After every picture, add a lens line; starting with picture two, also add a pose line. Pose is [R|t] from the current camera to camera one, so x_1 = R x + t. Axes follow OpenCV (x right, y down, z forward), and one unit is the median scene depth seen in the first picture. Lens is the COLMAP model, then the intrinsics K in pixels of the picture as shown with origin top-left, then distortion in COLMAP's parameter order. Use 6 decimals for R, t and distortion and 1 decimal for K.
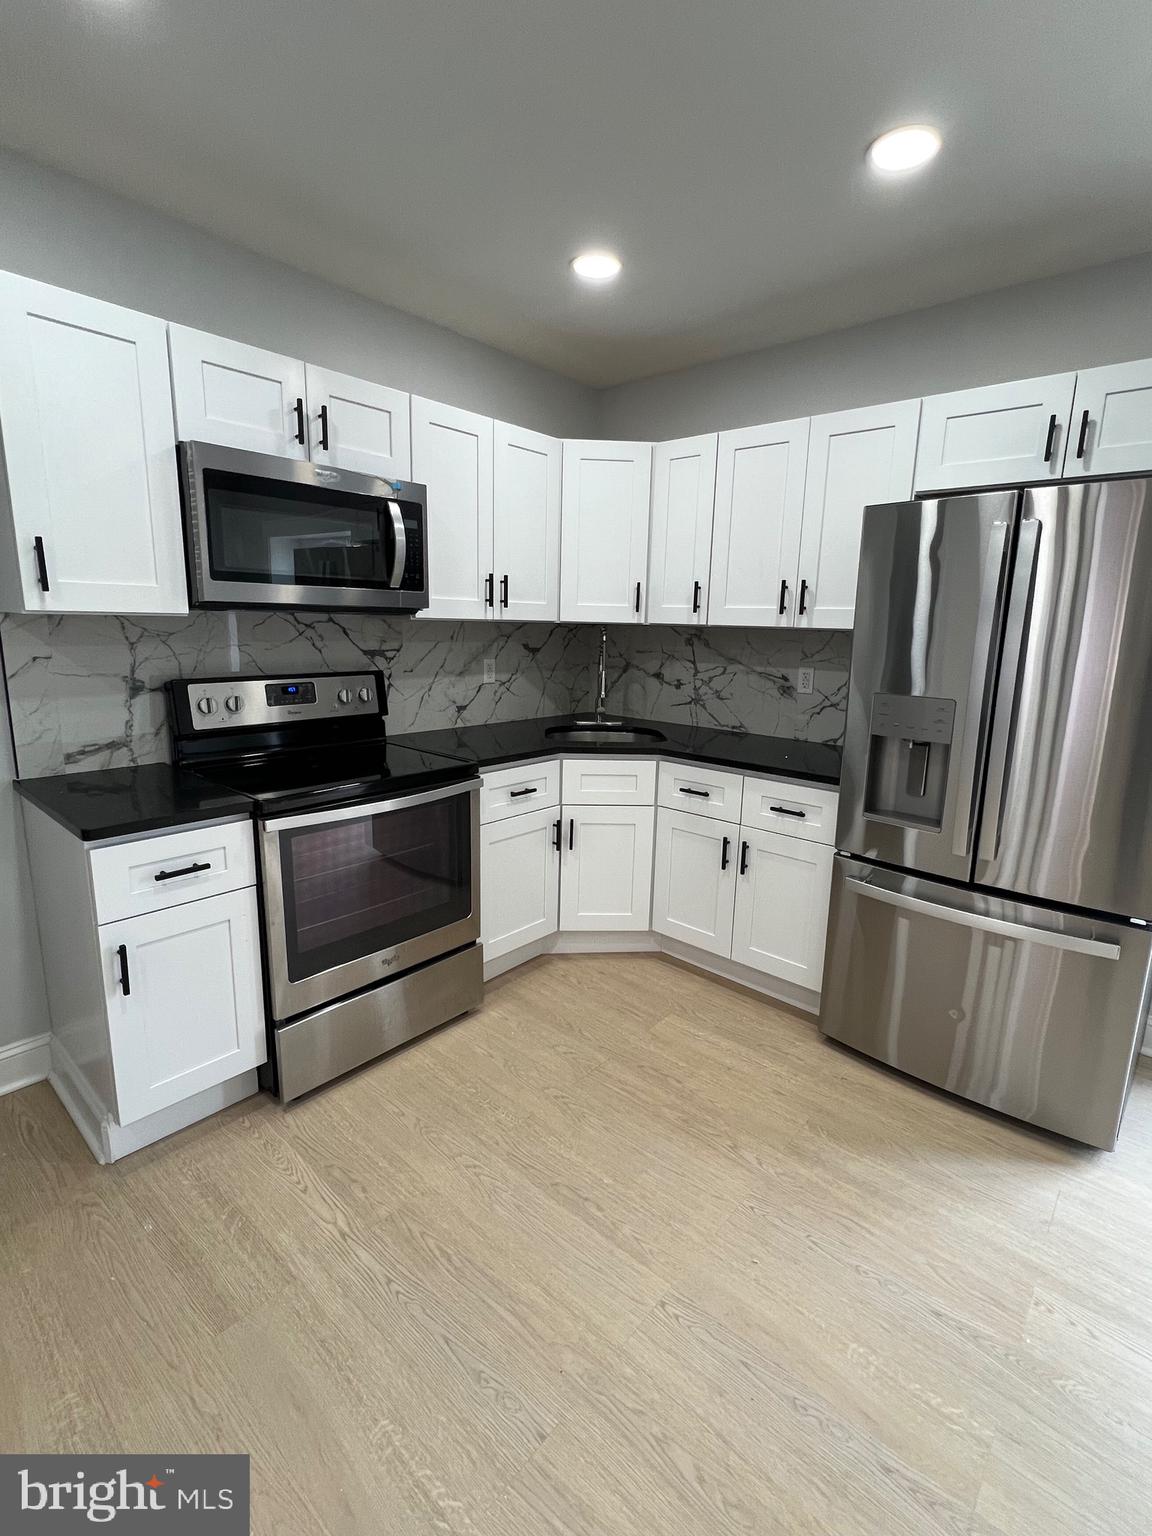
lens RADIAL K [[710.3, 0, 575.4], [0, 710.3, 762.0], [0, 0, 1]] dist [-0.001807, 0.001127]
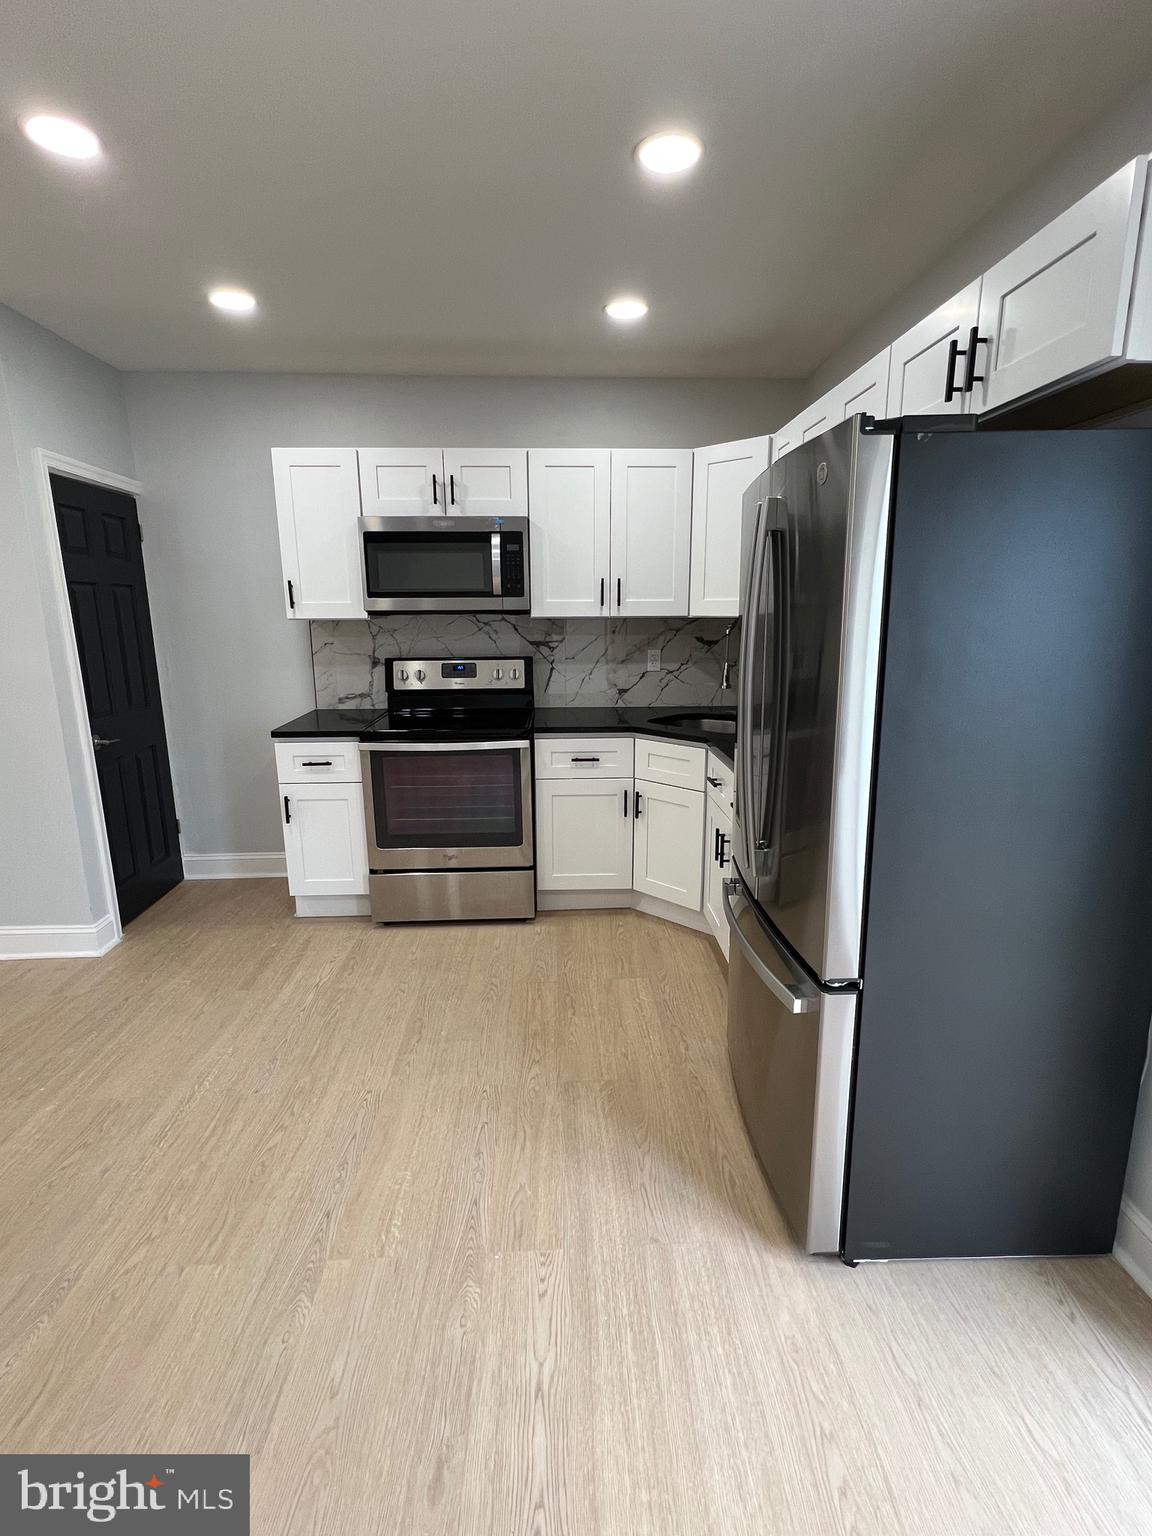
lens RADIAL K [[709.7, 0, 580.4], [0, 709.7, 761.8], [0, 0, 1]] dist [0.000222, 0.000121]
pose [[0.690458, 0.126987, -0.712139, 0.866116], [-0.120370, 0.990915, 0.059993, -0.027829], [0.713287, 0.044297, 0.699471, 0.165528]]
